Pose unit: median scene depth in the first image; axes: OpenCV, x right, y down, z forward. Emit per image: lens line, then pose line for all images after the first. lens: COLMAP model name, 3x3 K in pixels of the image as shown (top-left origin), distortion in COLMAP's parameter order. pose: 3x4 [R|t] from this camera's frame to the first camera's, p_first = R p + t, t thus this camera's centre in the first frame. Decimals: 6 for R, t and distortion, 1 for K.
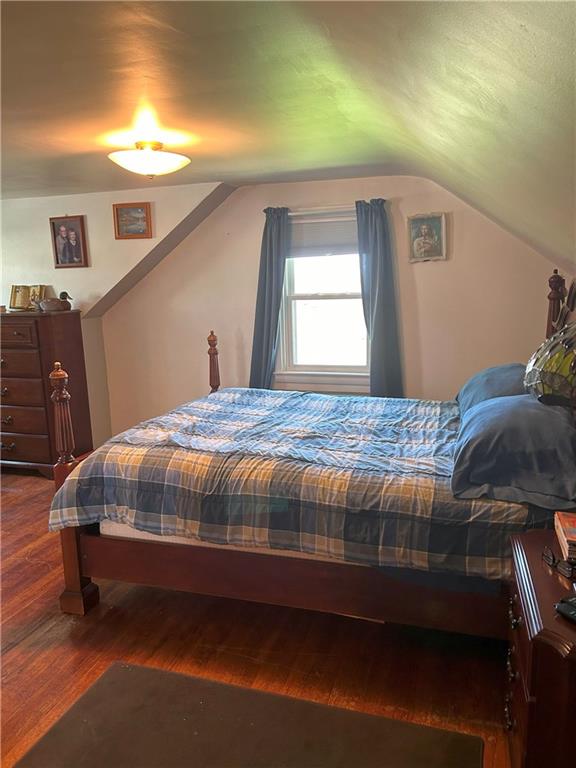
lens RADIAL K [[562.9, 0, 274.2], [0, 562.9, 381.7], [0, 0, 1]] dist [0.059410, -0.104325]
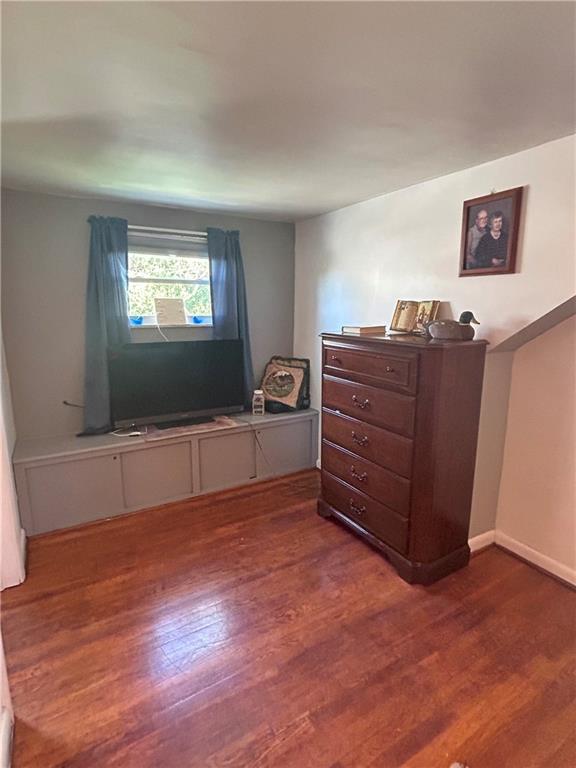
lens RADIAL K [[400.5, 0, 290.4], [0, 400.5, 382.1], [0, 0, 1]] dist [-0.000226, 0.000344]
pose [[0.756228, 0.155783, -0.635492, -0.217150], [-0.138786, 0.987334, 0.076878, -0.084834], [0.639419, 0.030060, 0.768270, 0.511973]]
